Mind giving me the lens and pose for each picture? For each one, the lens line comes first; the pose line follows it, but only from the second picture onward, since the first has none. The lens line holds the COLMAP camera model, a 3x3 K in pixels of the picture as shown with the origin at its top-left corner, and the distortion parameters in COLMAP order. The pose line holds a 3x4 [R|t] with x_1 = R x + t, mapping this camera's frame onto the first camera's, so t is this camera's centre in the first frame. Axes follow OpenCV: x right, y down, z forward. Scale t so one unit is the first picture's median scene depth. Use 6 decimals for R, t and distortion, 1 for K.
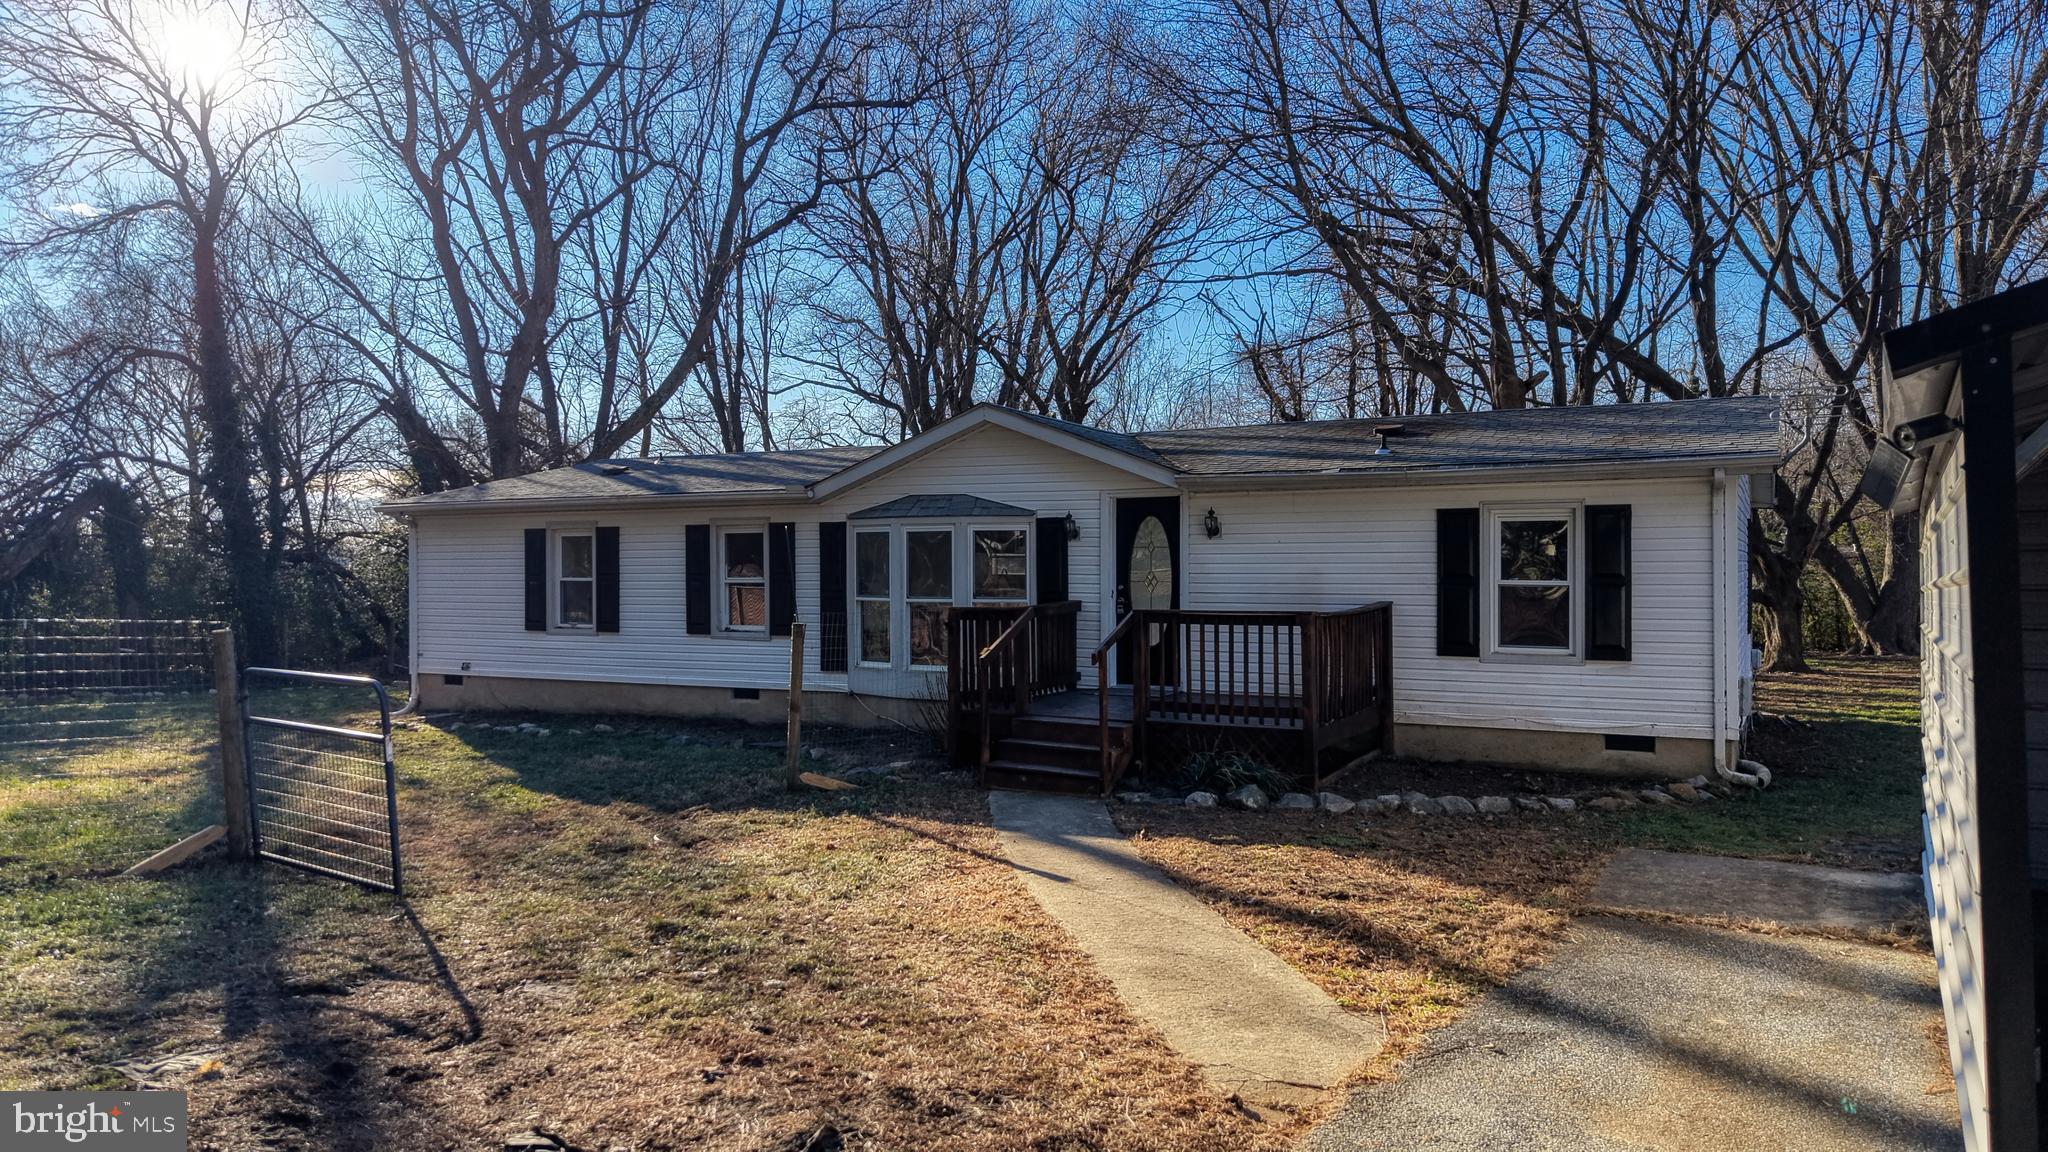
lens RADIAL K [[1376.4, 0, 1024.0], [0, 1376.4, 576.0], [0, 0, 1]] dist [0.042412, -0.000450]
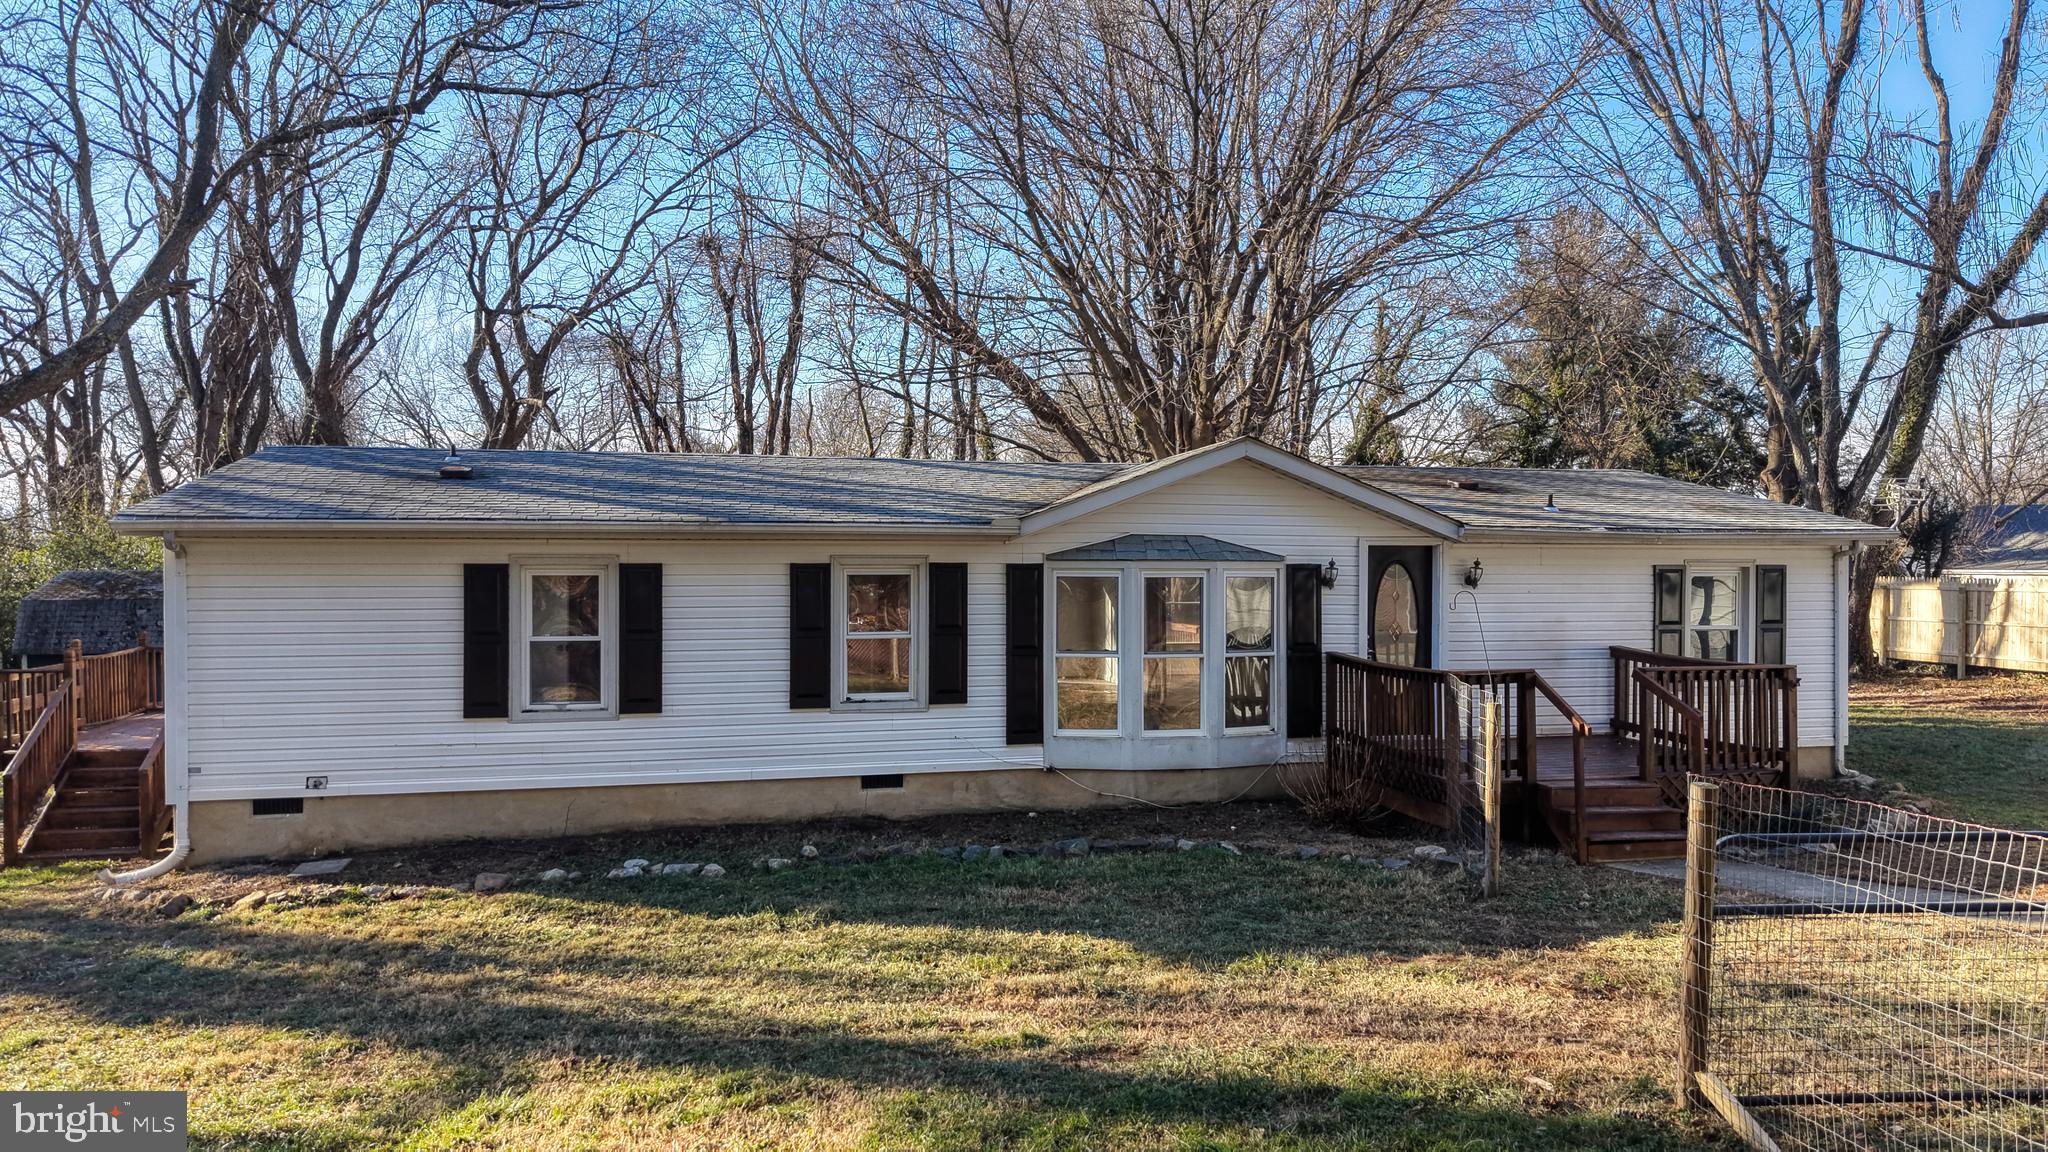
lens RADIAL K [[1376.4, 0, 1024.0], [0, 1376.4, 576.0], [0, 0, 1]] dist [0.042412, -0.000450]
pose [[0.749311, 0.016398, 0.662016, -0.687955], [0.011038, 0.999245, -0.037244, -0.000558], [-0.662127, 0.035214, 0.748564, 0.378778]]
